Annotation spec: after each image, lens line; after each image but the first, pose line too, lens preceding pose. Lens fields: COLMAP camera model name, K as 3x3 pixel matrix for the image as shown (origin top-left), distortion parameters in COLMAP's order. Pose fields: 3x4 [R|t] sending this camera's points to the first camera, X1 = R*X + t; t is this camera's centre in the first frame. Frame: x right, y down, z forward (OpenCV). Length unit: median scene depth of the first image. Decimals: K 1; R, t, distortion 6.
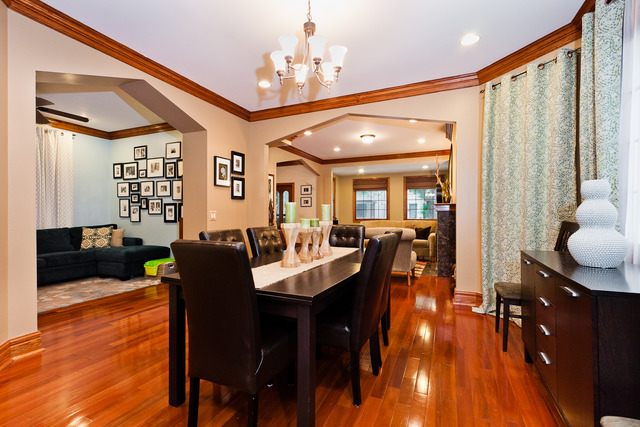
lens RADIAL K [[297.5, 0, 319.0], [0, 297.5, 214.1], [0, 0, 1]] dist [-0.001687, -0.000194]
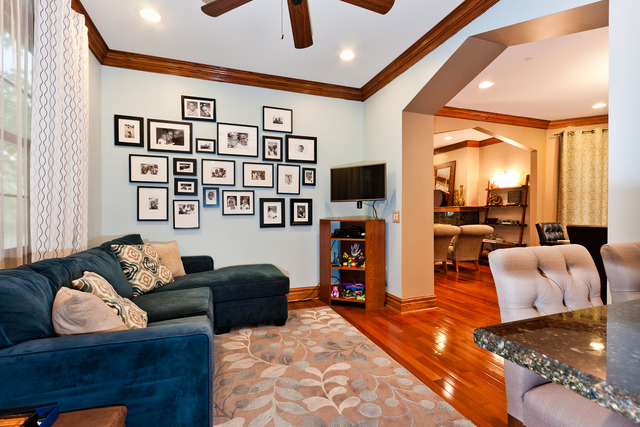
lens RADIAL K [[297.5, 0, 319.8], [0, 297.5, 213.1], [0, 0, 1]] dist [-0.001687, -0.000194]
pose [[0.720211, -0.005572, 0.693732, -0.848858], [0.001553, 0.999978, 0.006420, -0.007064], [-0.693753, -0.003546, 0.720204, 0.427592]]
